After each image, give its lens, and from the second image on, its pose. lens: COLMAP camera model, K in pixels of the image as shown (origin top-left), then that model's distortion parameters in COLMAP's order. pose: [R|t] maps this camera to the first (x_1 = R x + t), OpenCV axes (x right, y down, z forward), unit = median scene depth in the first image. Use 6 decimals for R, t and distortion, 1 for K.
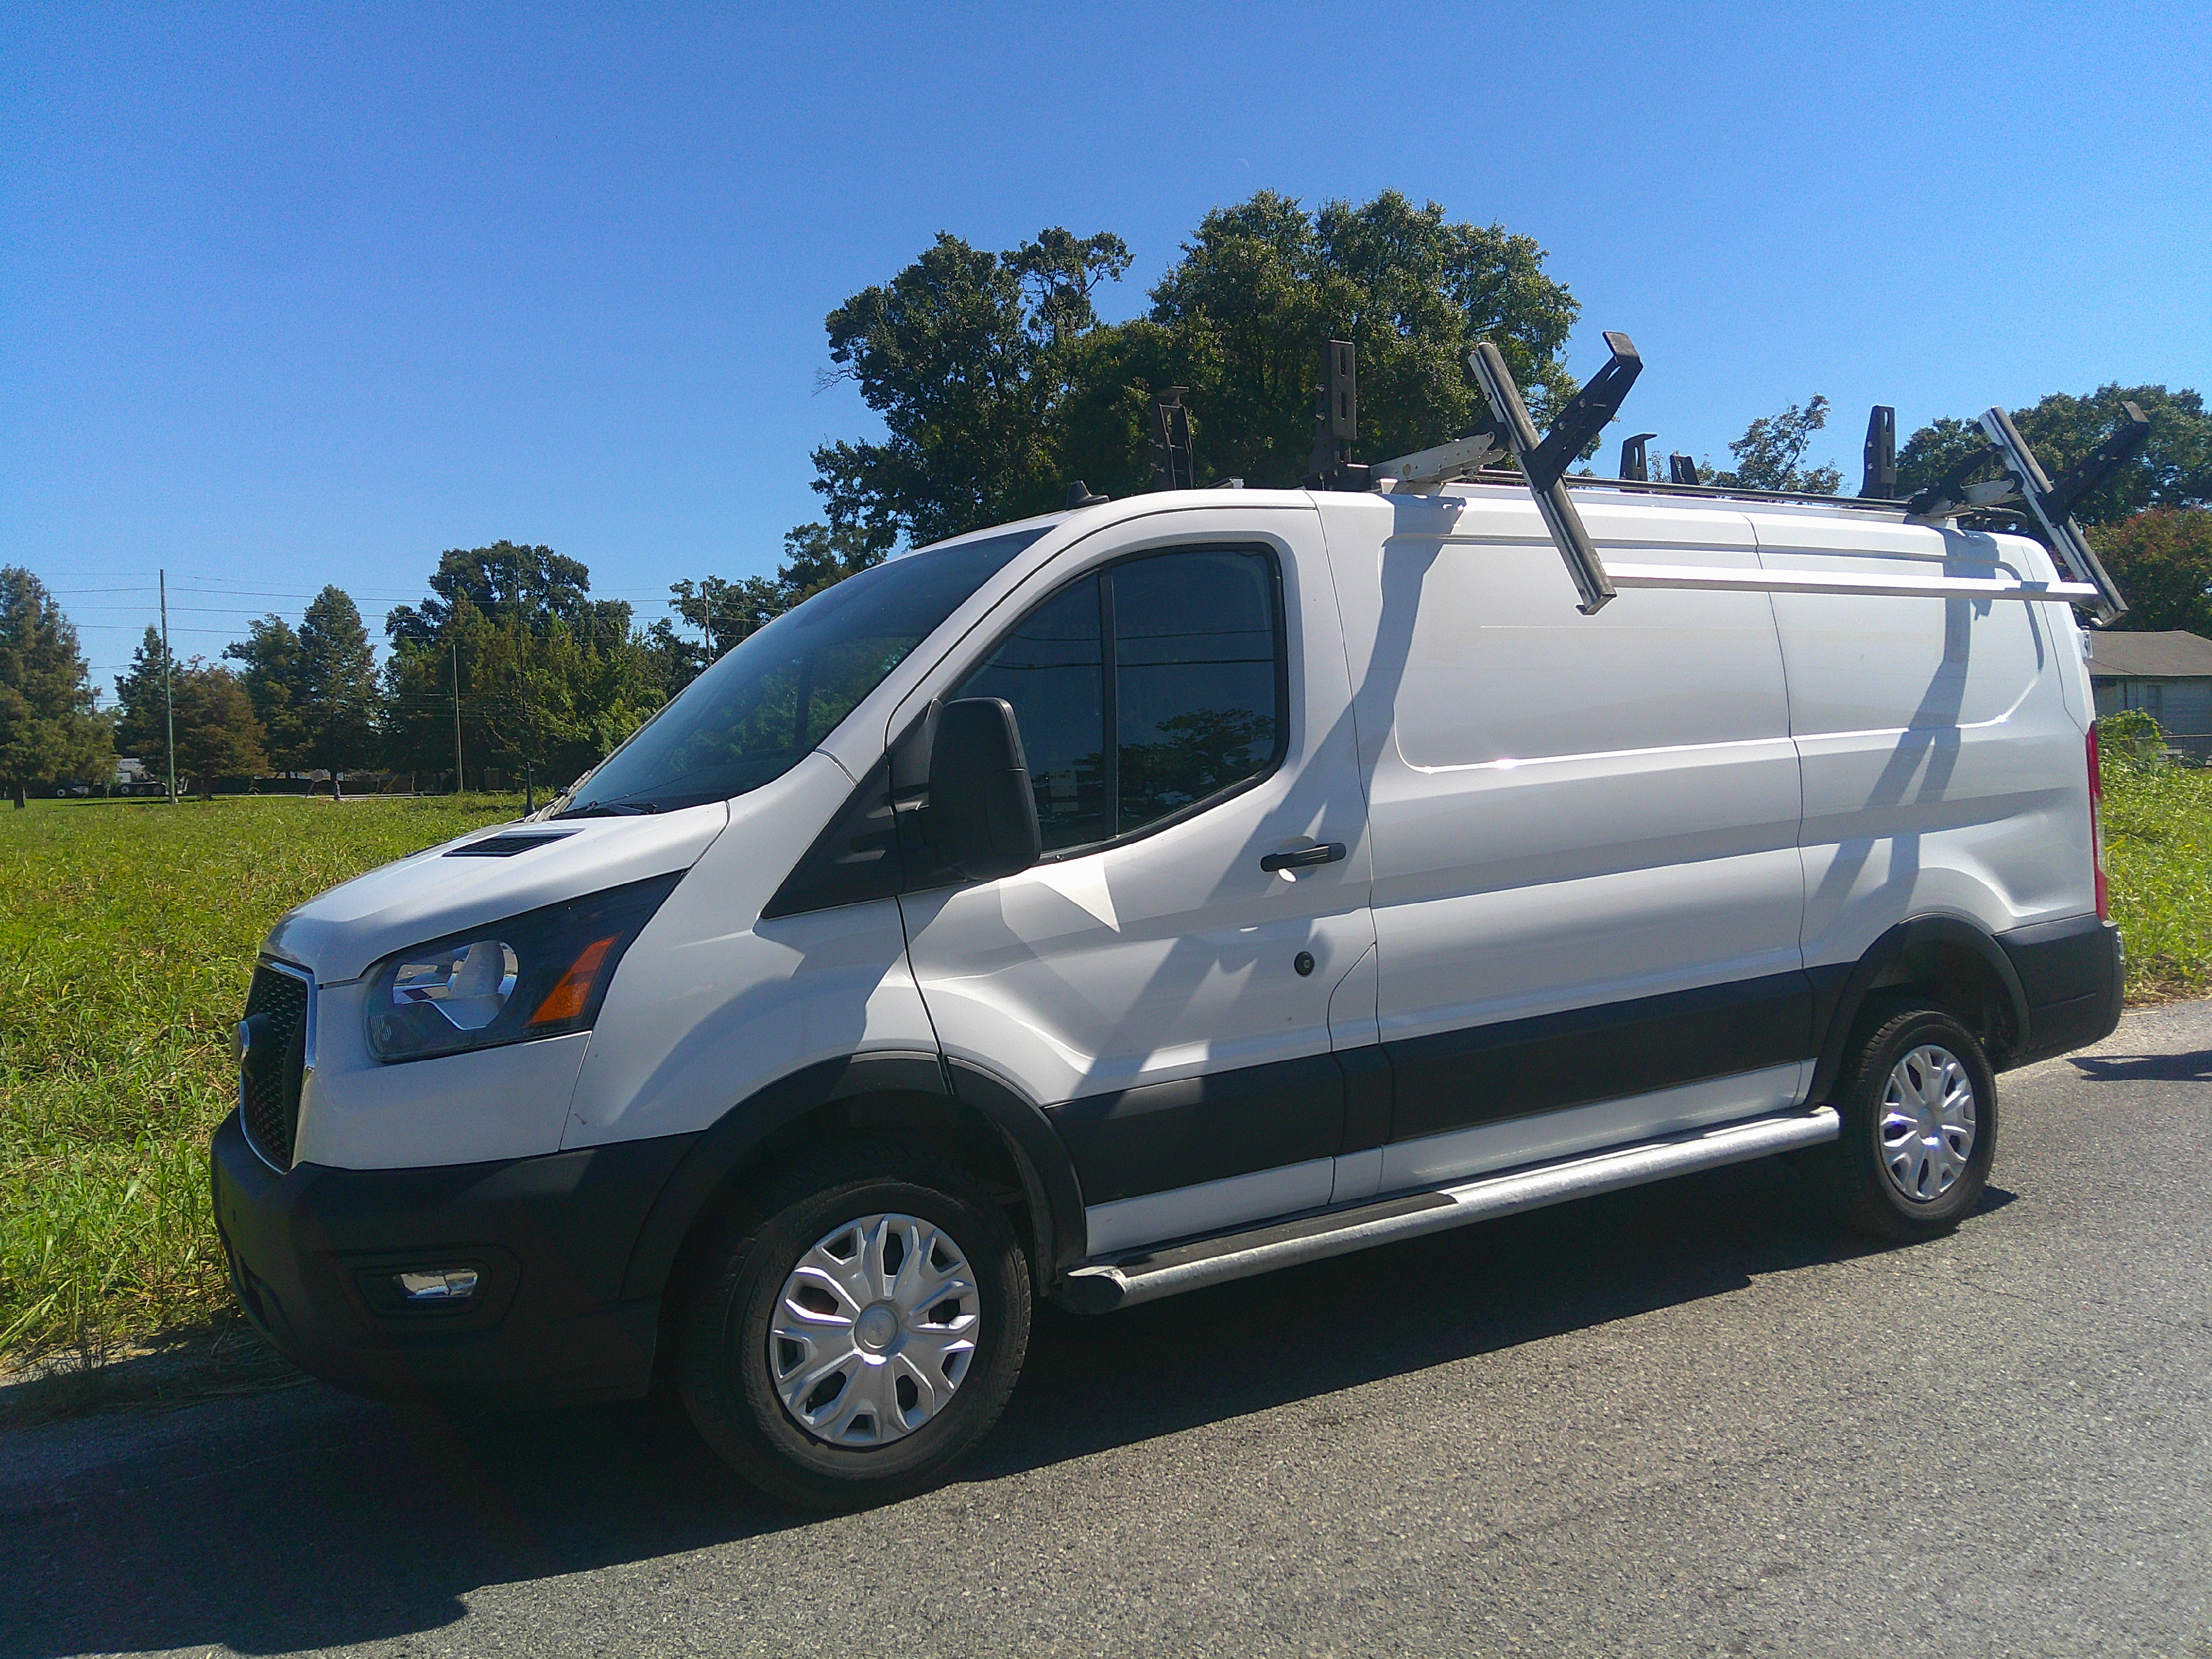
lens RADIAL K [[1826.7, 0, 1100.3], [0, 1826.7, 823.2], [0, 0, 1]] dist [0.076806, -0.137370]
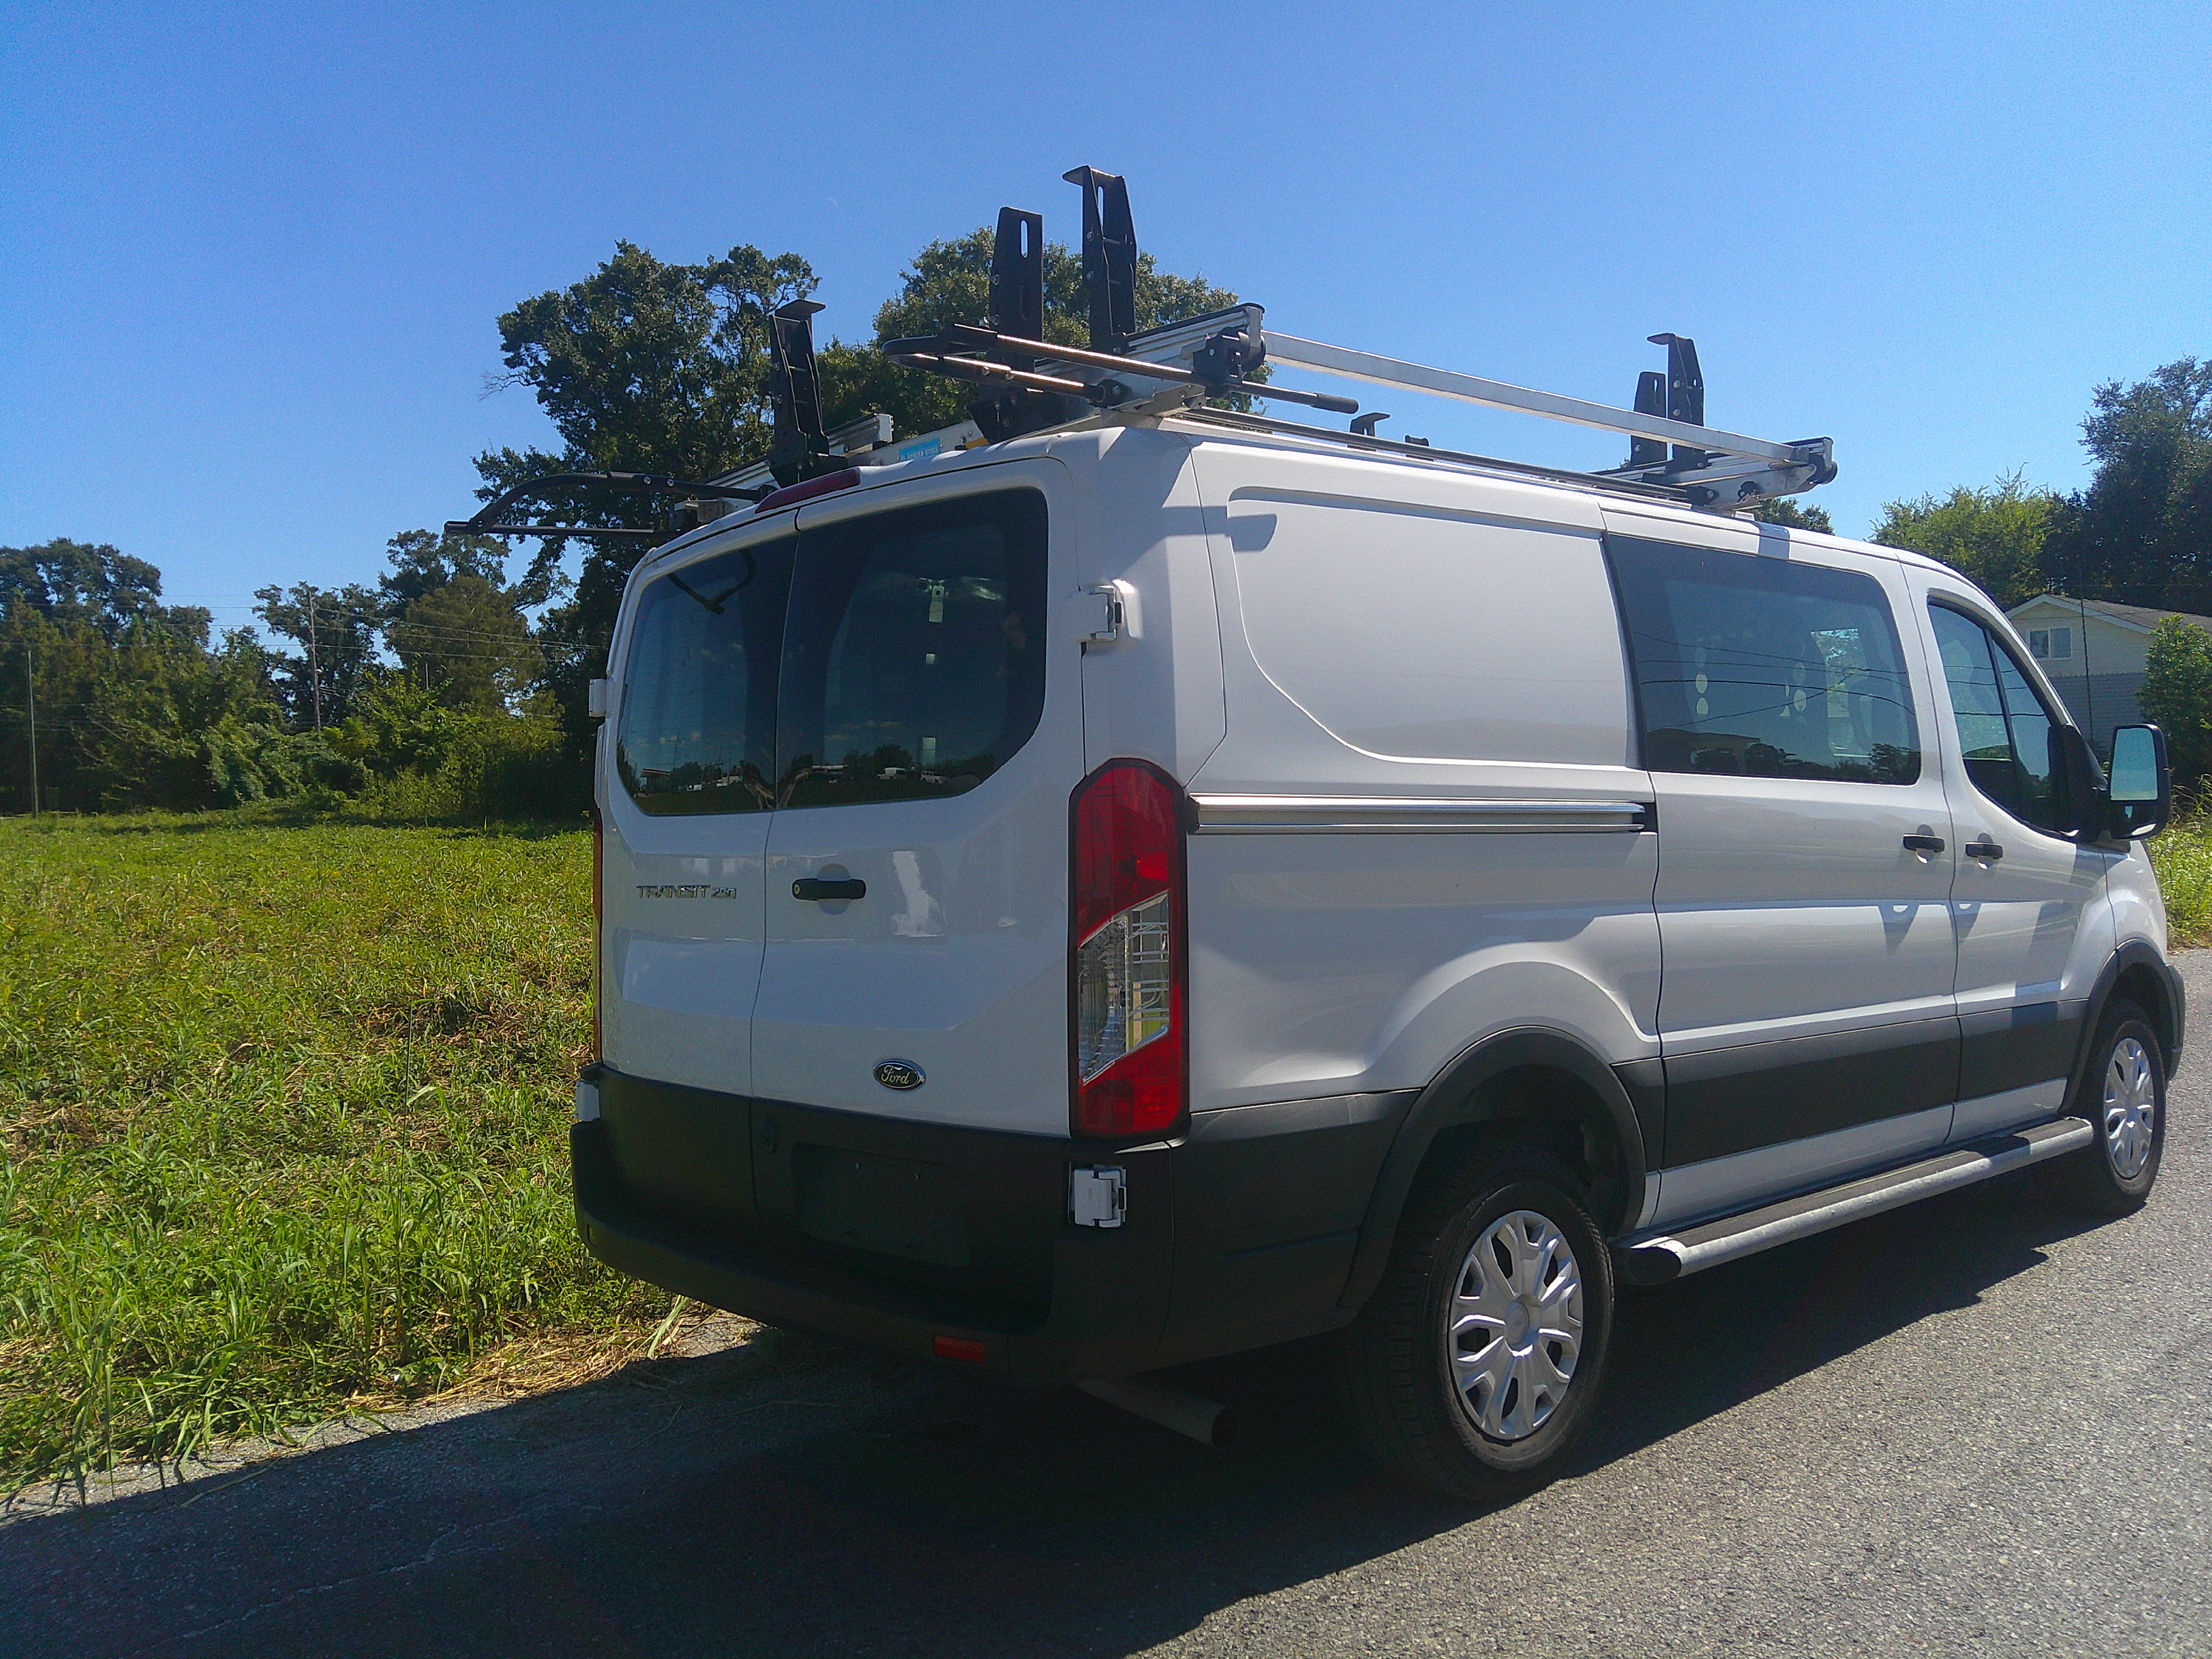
lens RADIAL K [[1826.7, 0, 1109.4], [0, 1826.7, 808.5], [0, 0, 1]] dist [0.076806, -0.137370]
pose [[0.976245, 0.003787, 0.216637, -0.062552], [0.000791, 0.999778, -0.021041, 0.000924], [-0.216669, 0.020713, 0.976025, -0.007757]]
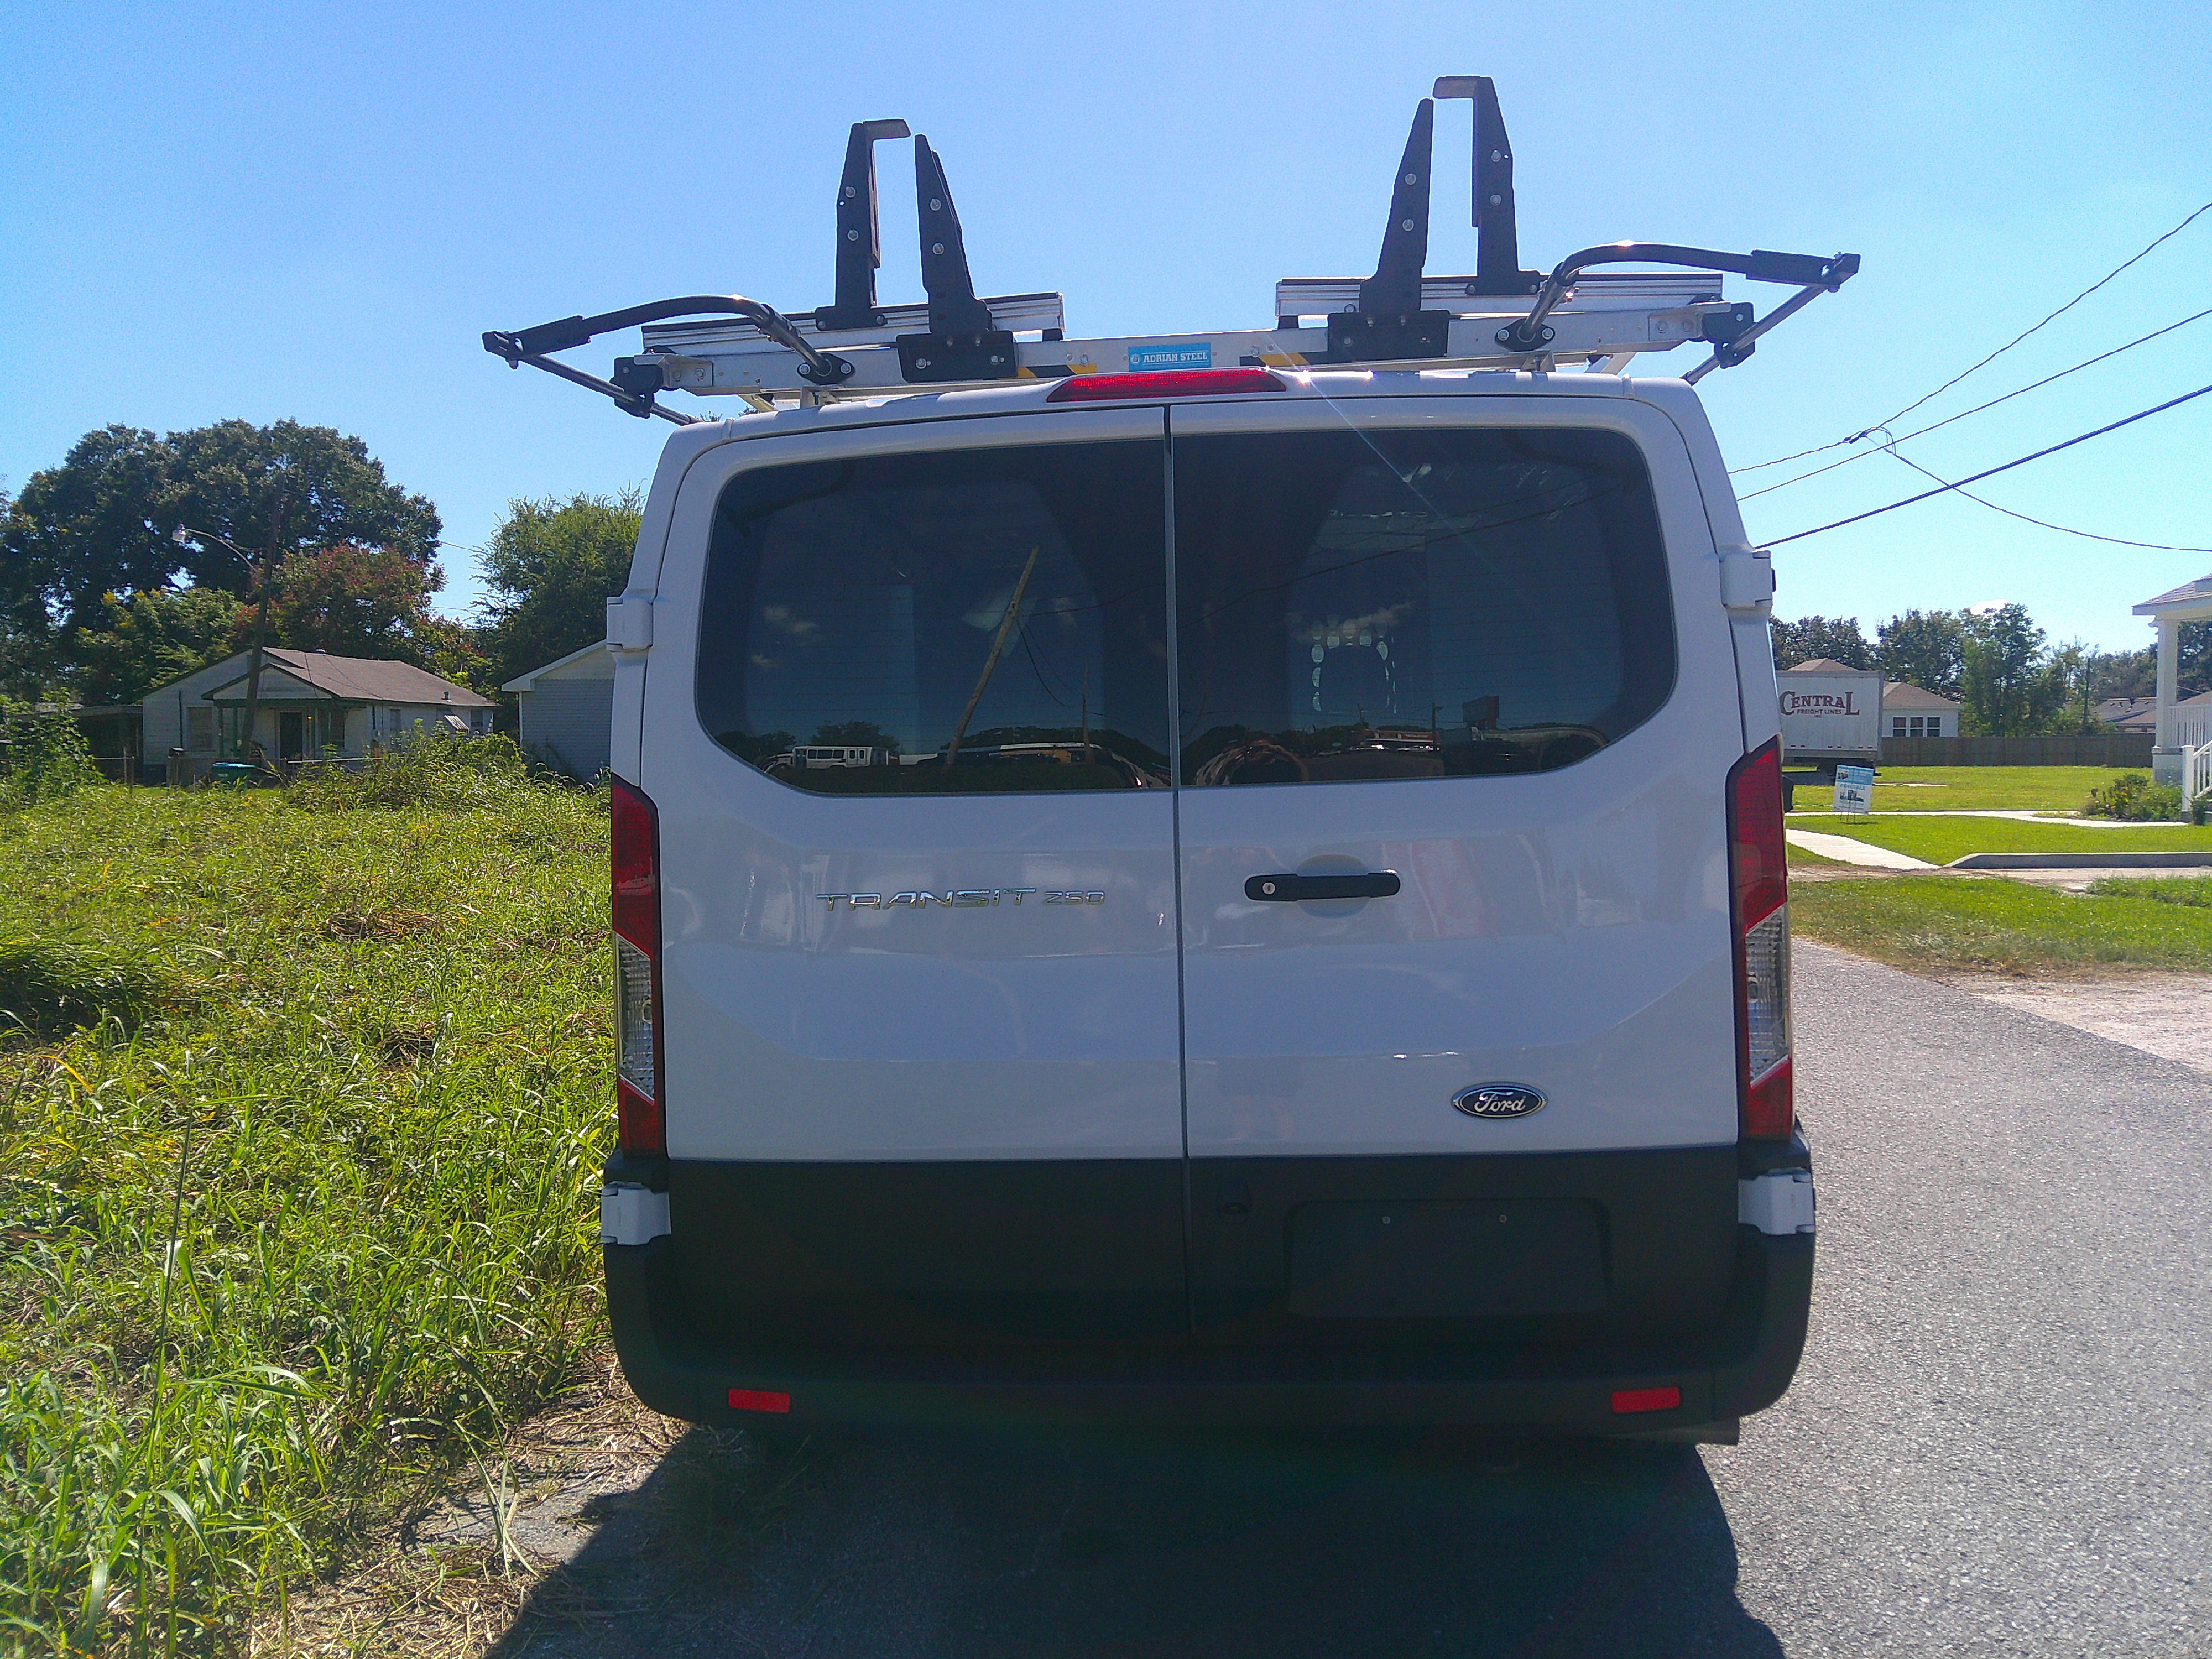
lens RADIAL K [[1826.7, 0, 1113.8], [0, 1826.7, 818.5], [0, 0, 1]] dist [0.076806, -0.137370]
pose [[0.563793, -0.003187, 0.825910, -0.116237], [0.012740, 0.999907, -0.004838, 0.000578], [-0.825818, 0.013250, 0.563781, 0.043834]]
